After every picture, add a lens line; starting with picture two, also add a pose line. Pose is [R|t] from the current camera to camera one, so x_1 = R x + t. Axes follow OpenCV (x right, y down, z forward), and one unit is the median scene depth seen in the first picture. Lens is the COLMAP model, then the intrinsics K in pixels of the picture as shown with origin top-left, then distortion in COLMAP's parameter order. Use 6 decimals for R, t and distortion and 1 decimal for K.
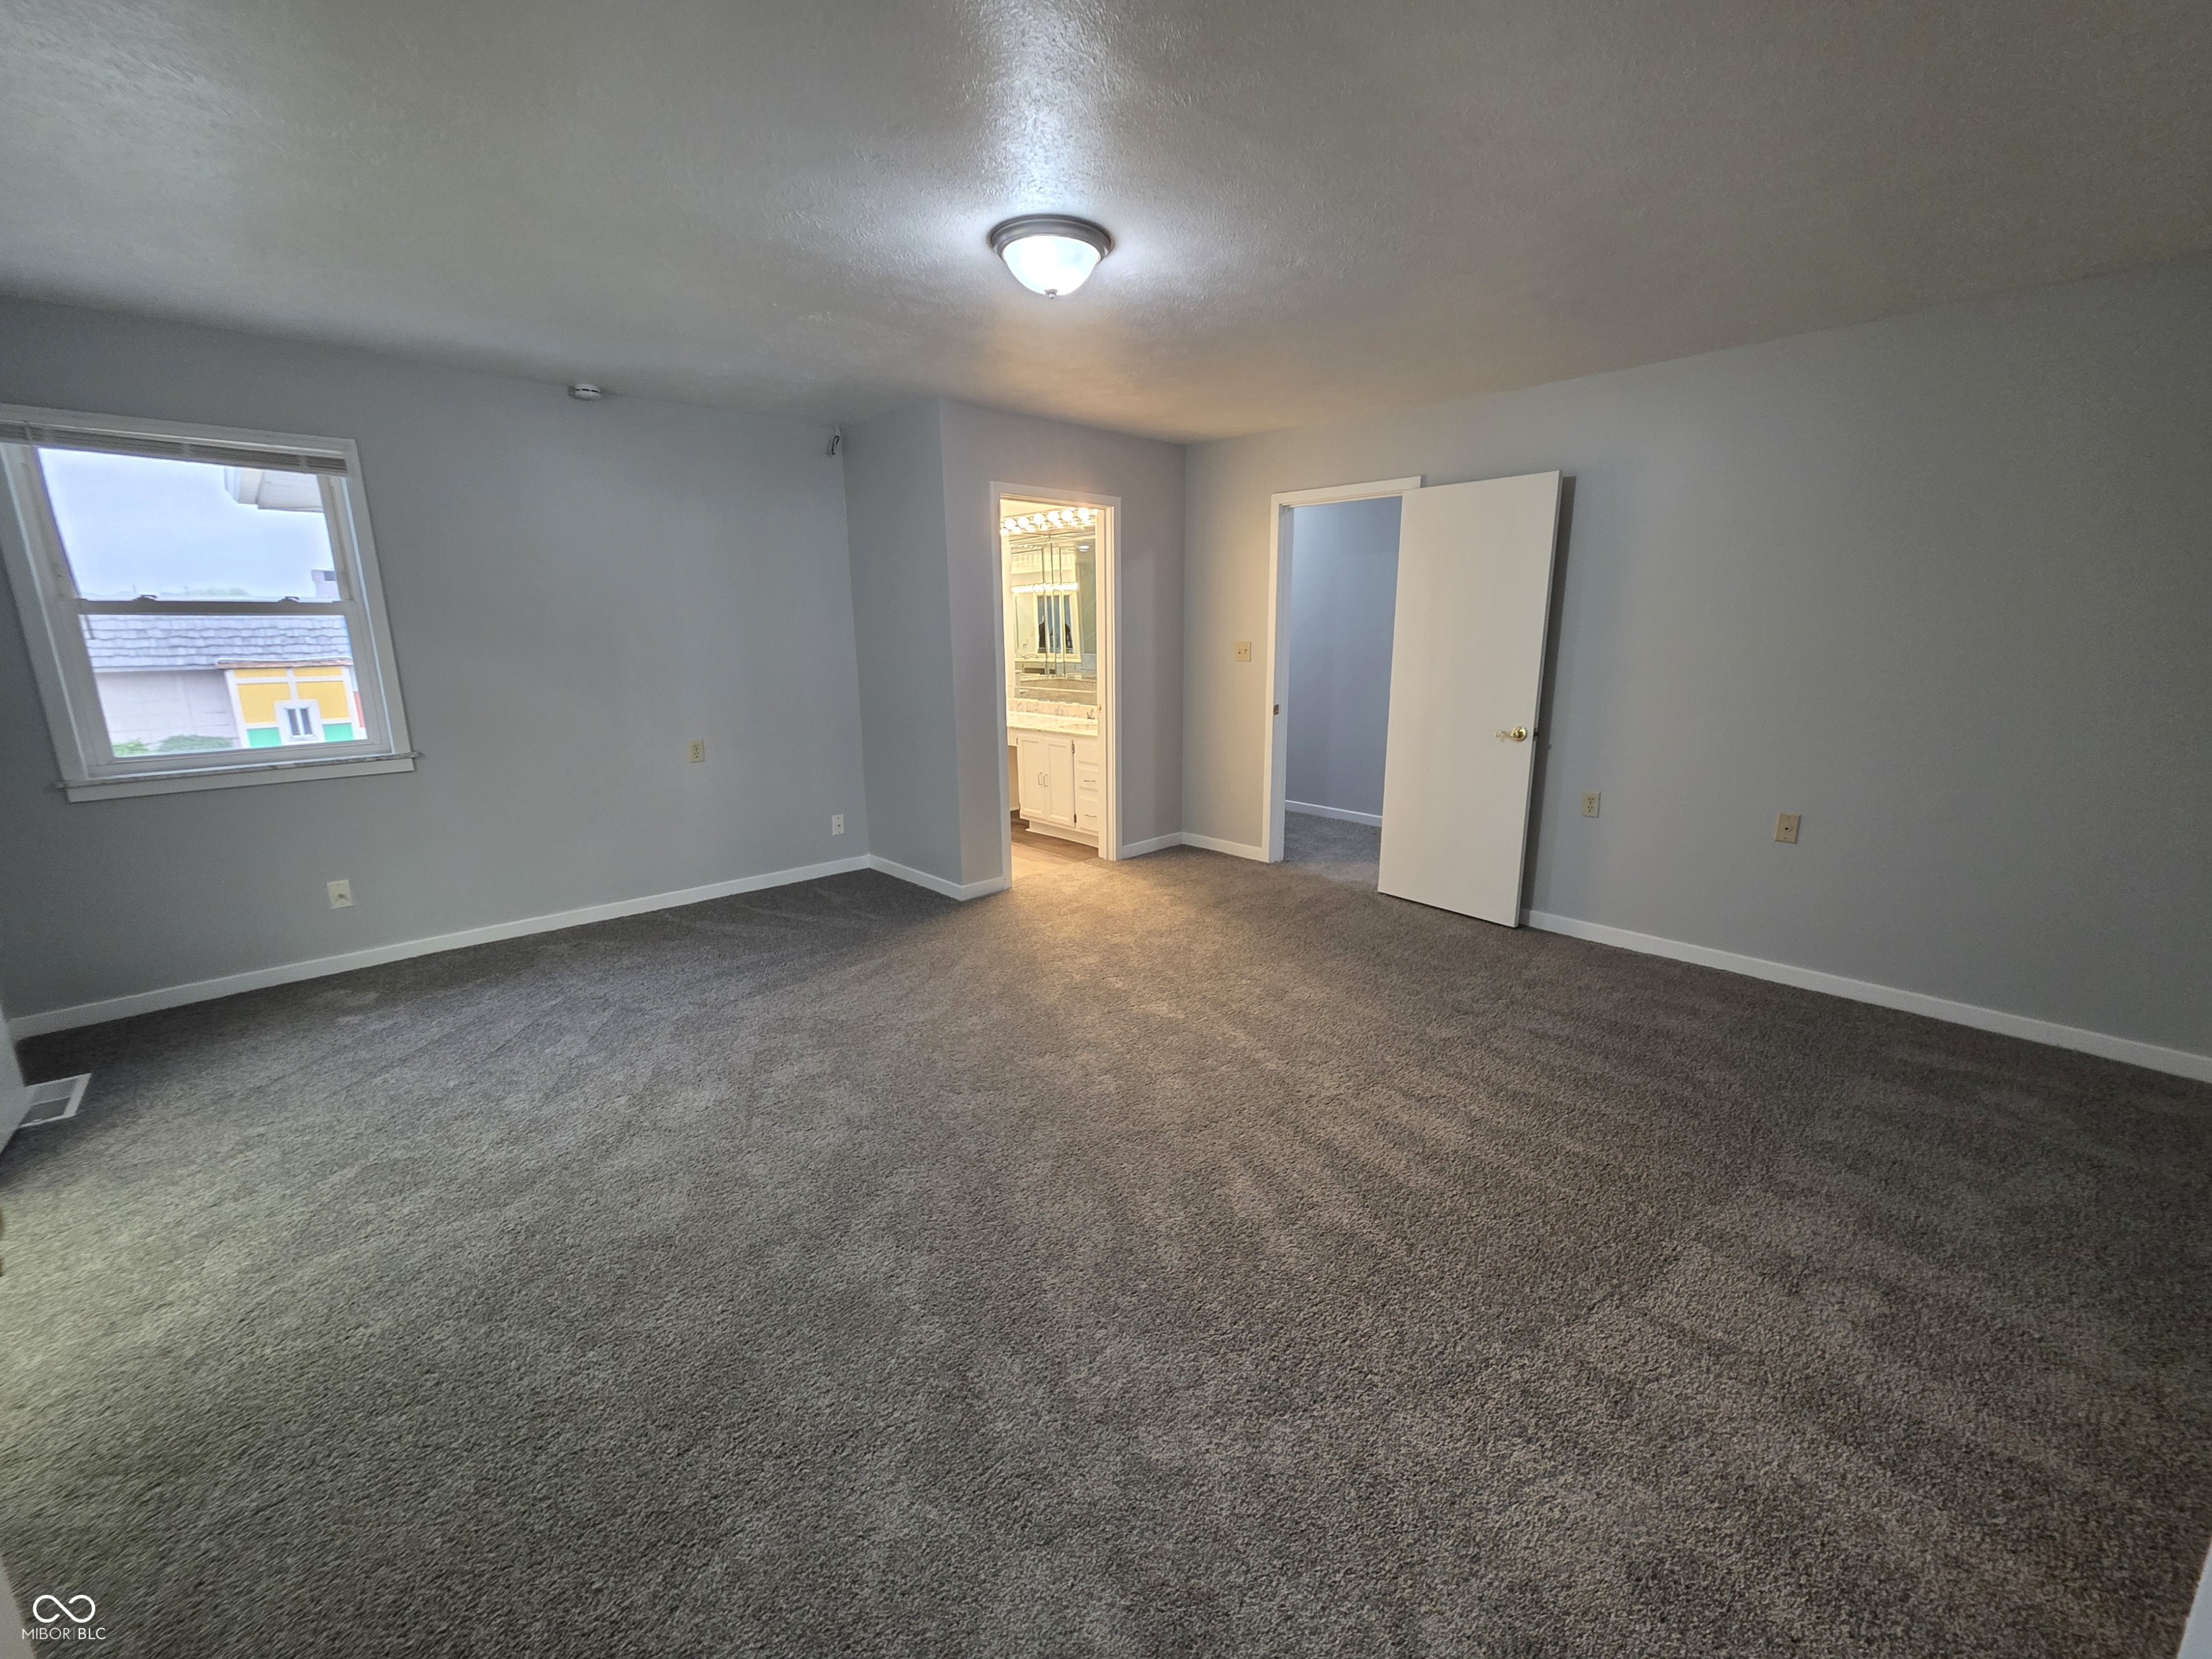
lens RADIAL K [[891.6, 0, 1123.3], [0, 891.6, 821.3], [0, 0, 1]] dist [0.007304, 0.000053]
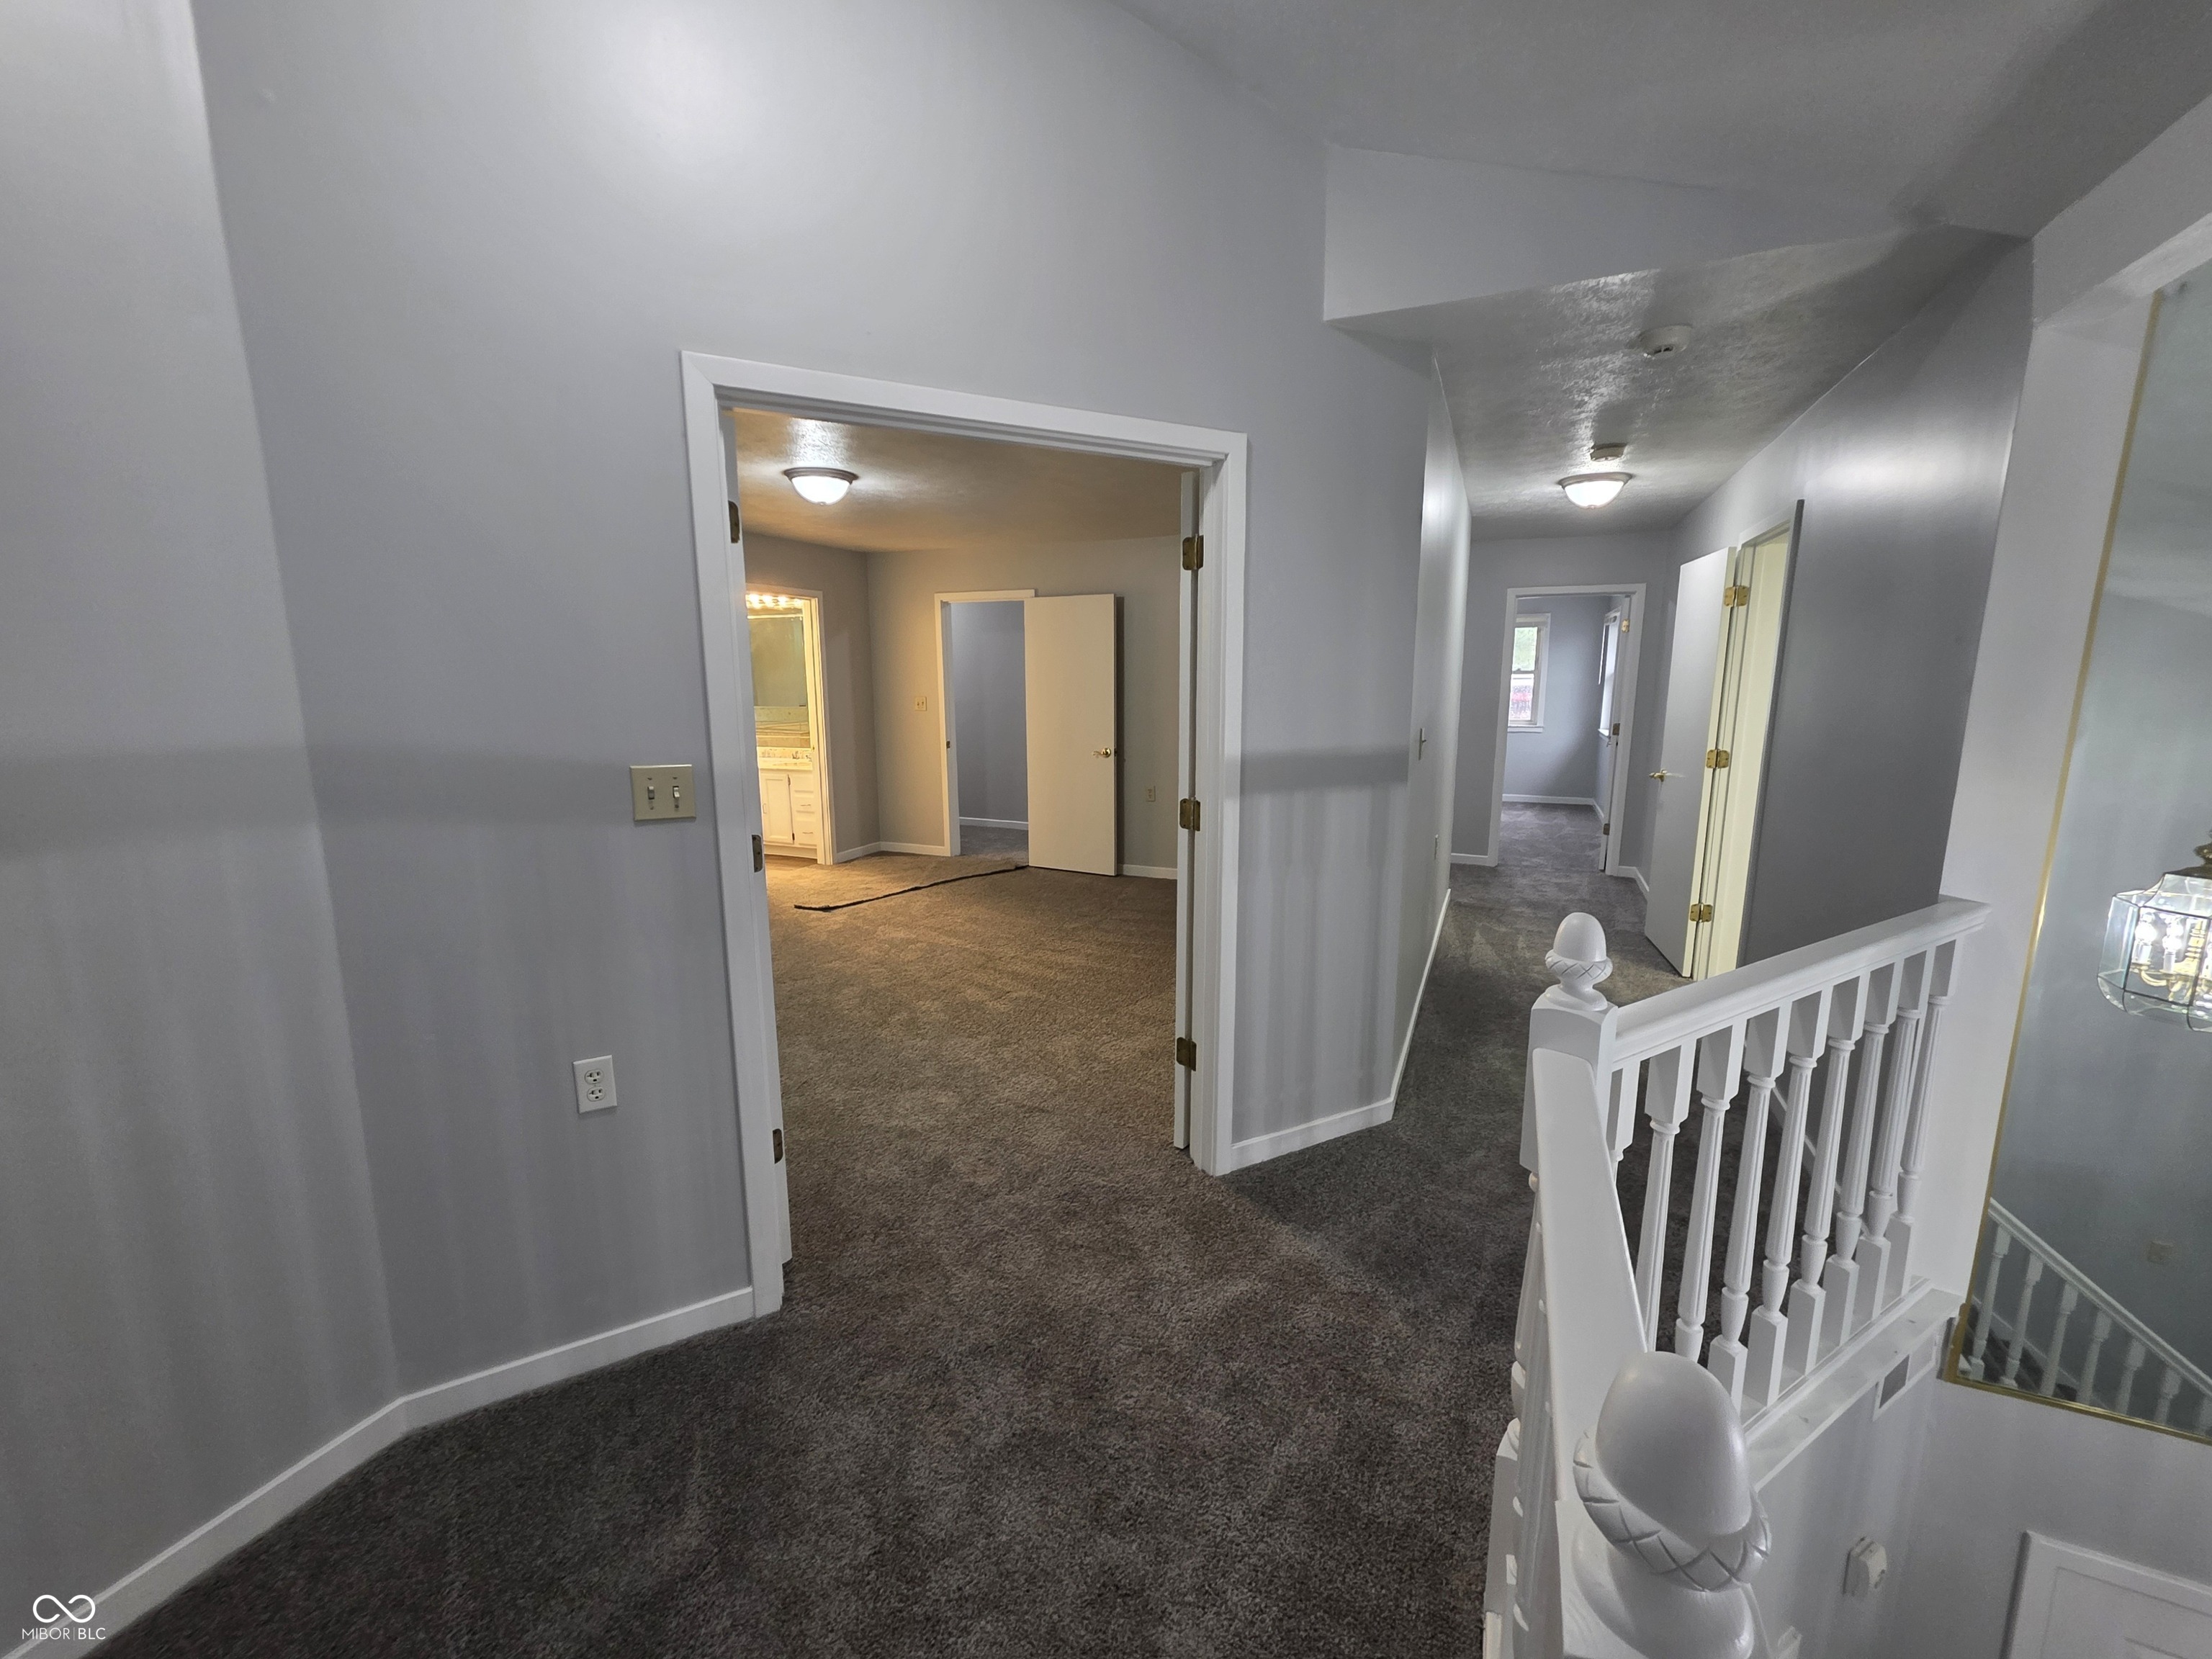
lens RADIAL K [[891.6, 0, 1123.3], [0, 891.6, 821.3], [0, 0, 1]] dist [0.007304, 0.000053]
pose [[0.922541, -0.062743, 0.380765, -0.135215], [0.083759, 0.995728, -0.038859, 0.083082], [-0.376700, 0.067741, 0.923855, -0.448419]]
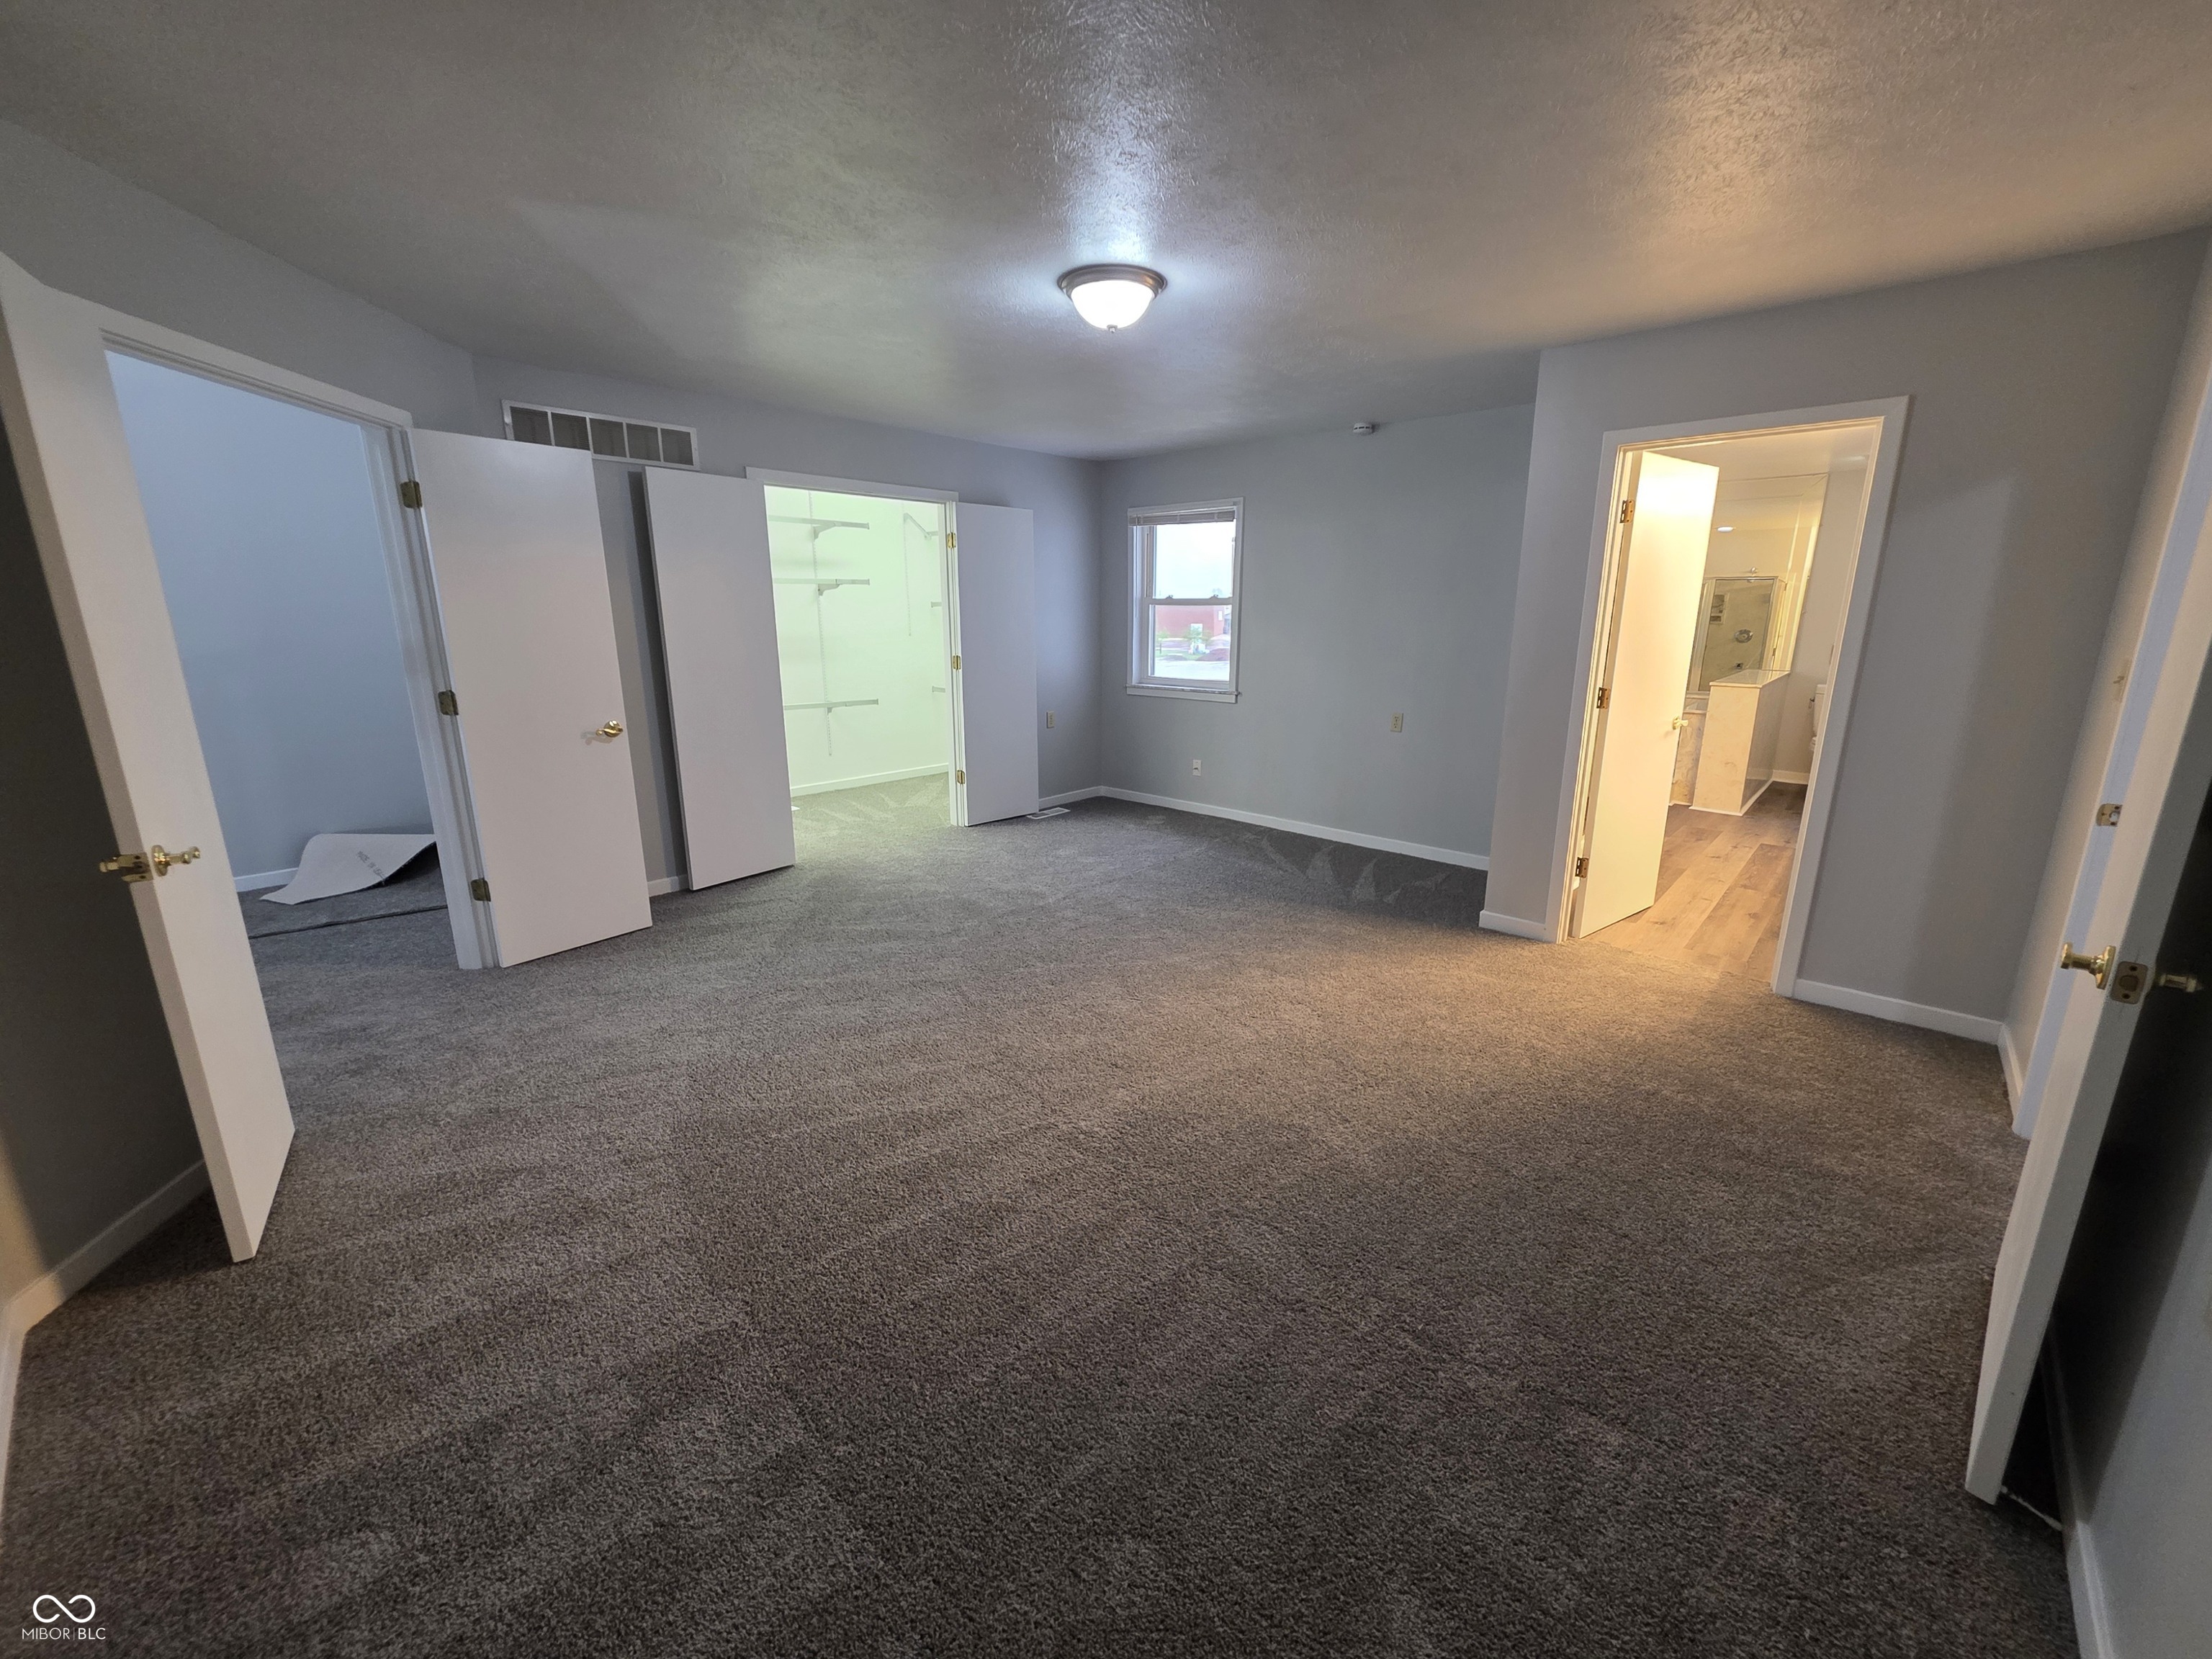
lens RADIAL K [[891.6, 0, 1123.3], [0, 891.6, 821.3], [0, 0, 1]] dist [0.007304, 0.000053]
pose [[0.080851, 0.236574, -0.968244, 0.671905], [-0.221533, 0.951391, 0.213957, -0.131048], [0.971795, 0.197200, 0.129330, 0.554710]]
